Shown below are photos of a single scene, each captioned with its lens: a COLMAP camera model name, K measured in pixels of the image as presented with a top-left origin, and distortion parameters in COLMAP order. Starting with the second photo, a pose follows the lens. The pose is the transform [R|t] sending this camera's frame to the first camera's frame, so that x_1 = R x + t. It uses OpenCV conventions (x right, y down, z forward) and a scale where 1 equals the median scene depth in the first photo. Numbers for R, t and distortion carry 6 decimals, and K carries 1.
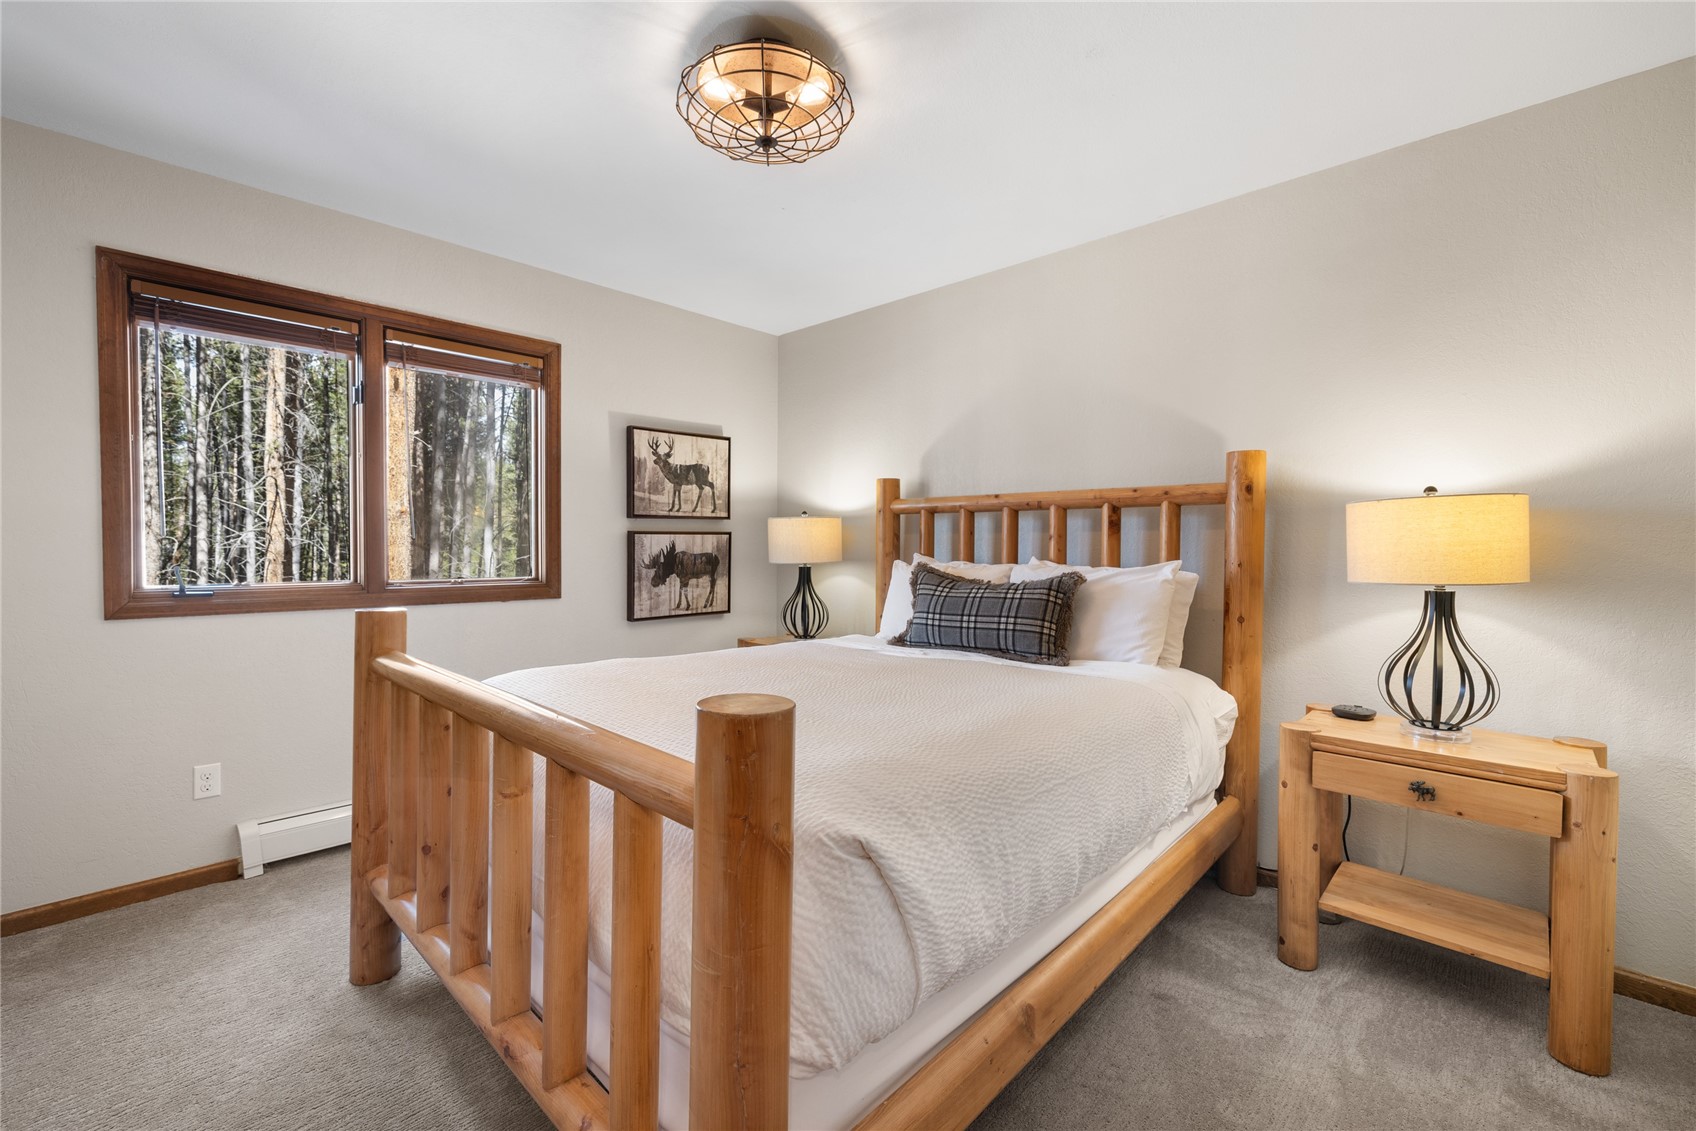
lens RADIAL K [[703.8, 0, 847.7], [0, 703.8, 561.4], [0, 0, 1]] dist [-0.001131, -0.000089]
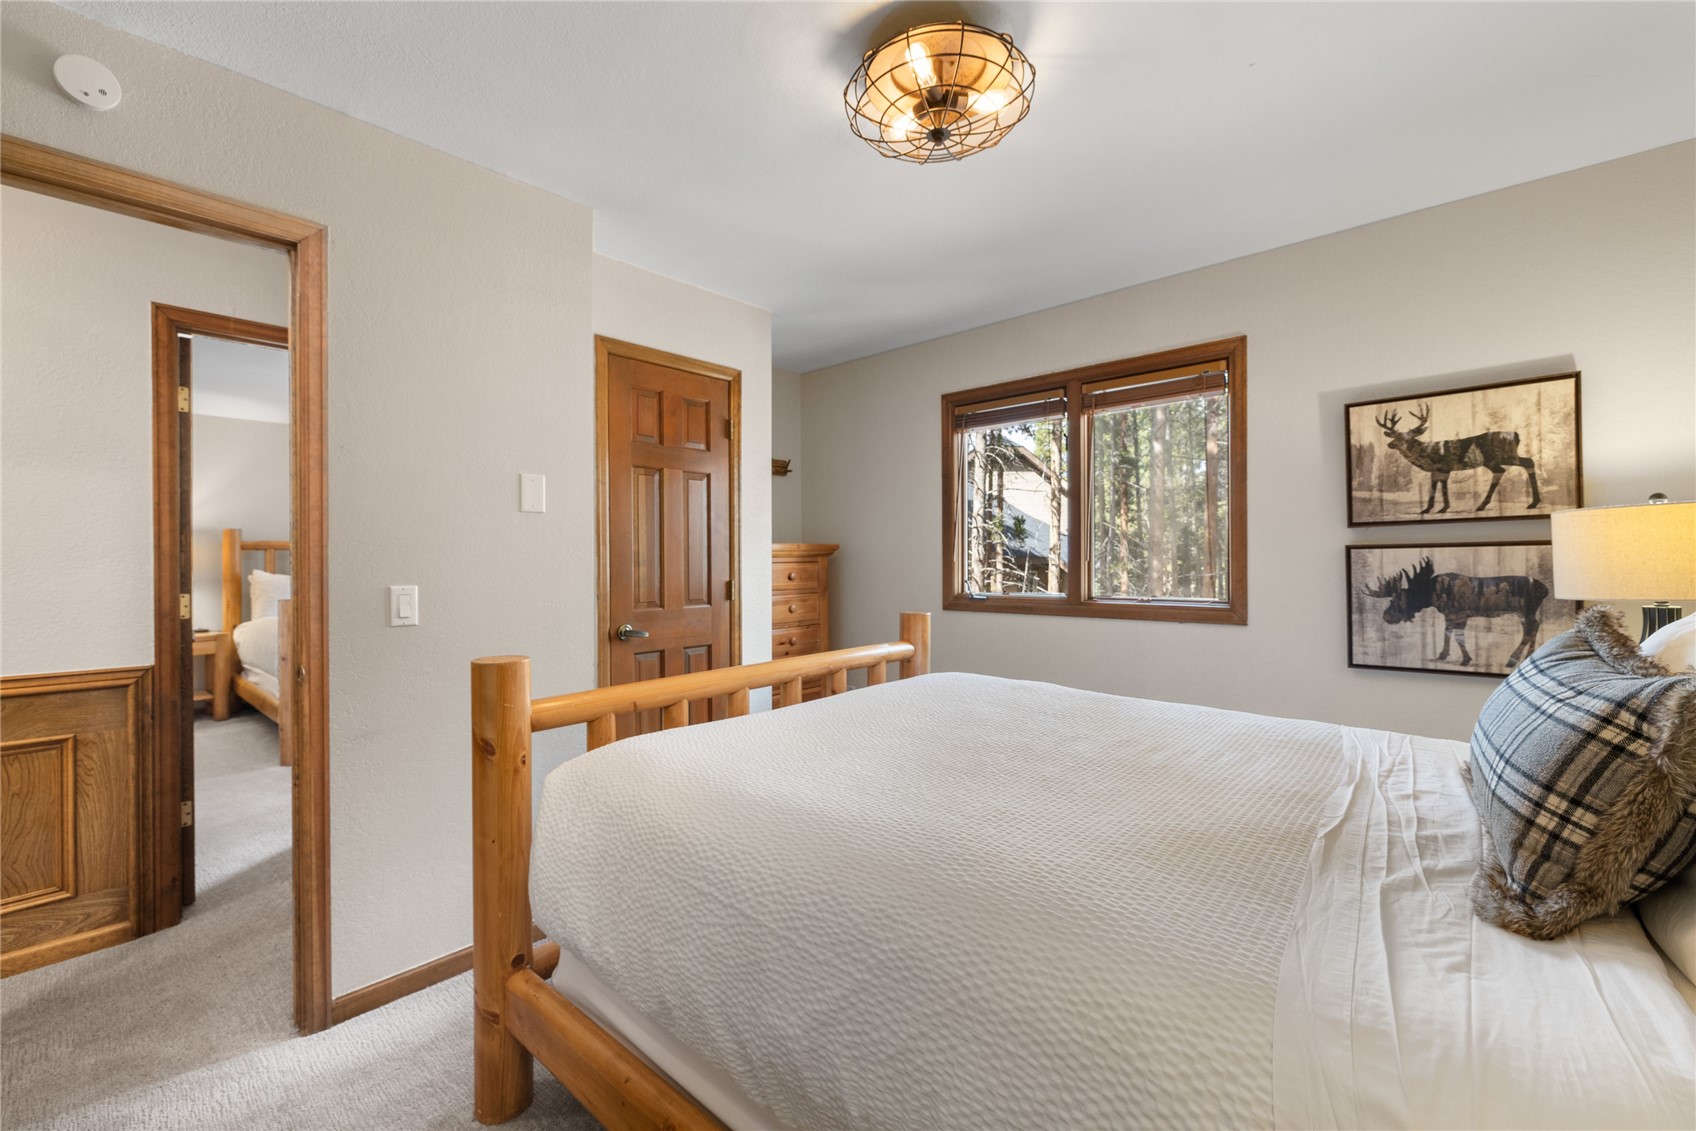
lens RADIAL K [[703.8, 0, 845.4], [0, 703.8, 563.0], [0, 0, 1]] dist [-0.001131, -0.000089]
pose [[0.035437, -0.003825, -0.999365, 0.400110], [-0.016020, 0.999862, -0.004395, -0.012086], [0.999243, 0.016166, 0.035371, 0.425476]]
